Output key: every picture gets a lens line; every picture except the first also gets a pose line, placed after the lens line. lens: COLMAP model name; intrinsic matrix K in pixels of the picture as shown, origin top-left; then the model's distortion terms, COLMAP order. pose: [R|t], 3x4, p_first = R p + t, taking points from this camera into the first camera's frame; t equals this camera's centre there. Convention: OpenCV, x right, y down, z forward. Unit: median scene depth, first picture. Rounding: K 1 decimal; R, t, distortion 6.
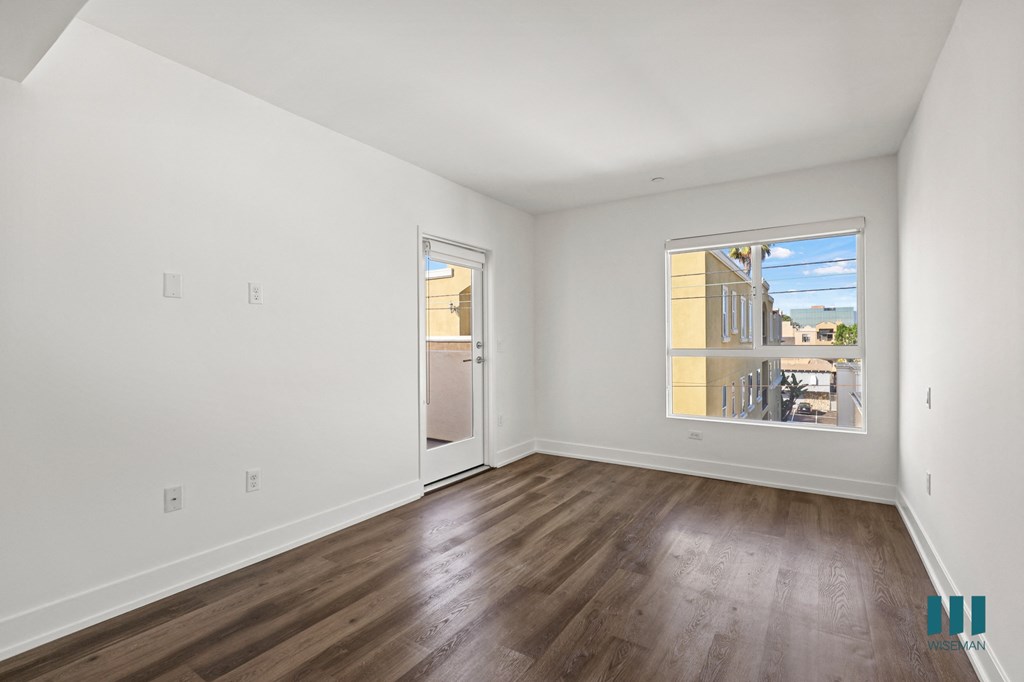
lens RADIAL K [[473.7, 0, 507.8], [0, 473.7, 343.5], [0, 0, 1]] dist [-0.010676, 0.000970]
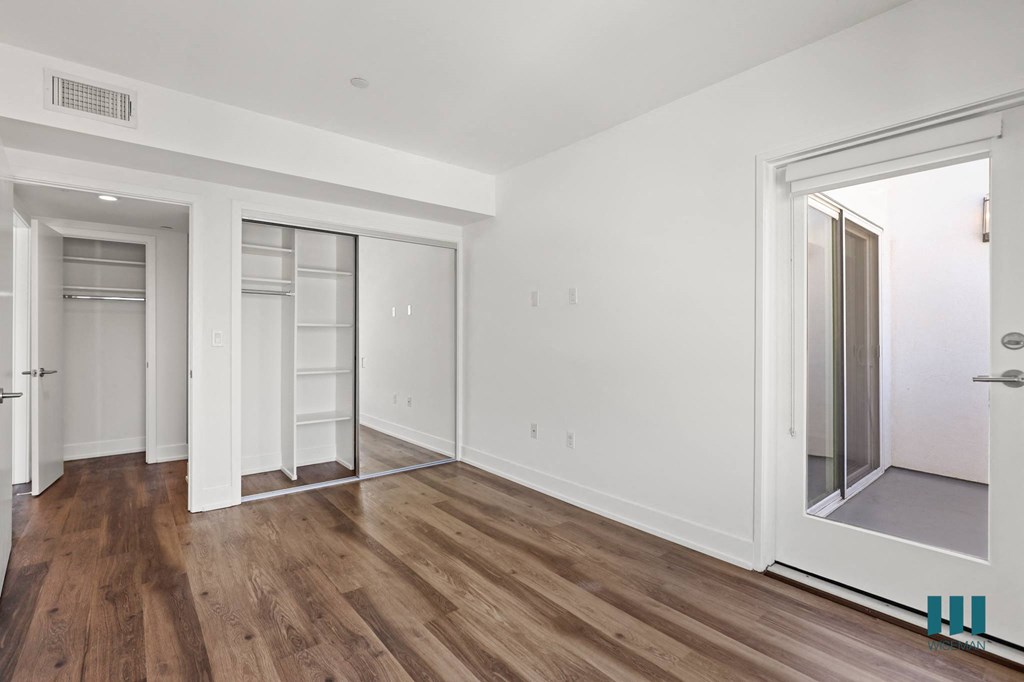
lens RADIAL K [[473.7, 0, 512.8], [0, 473.7, 337.3], [0, 0, 1]] dist [-0.010676, 0.000970]
pose [[-0.294498, 0.003964, -0.955644, 0.780420], [-0.003852, 0.999978, 0.005335, 0.002709], [0.955644, 0.005252, -0.294477, 1.276038]]
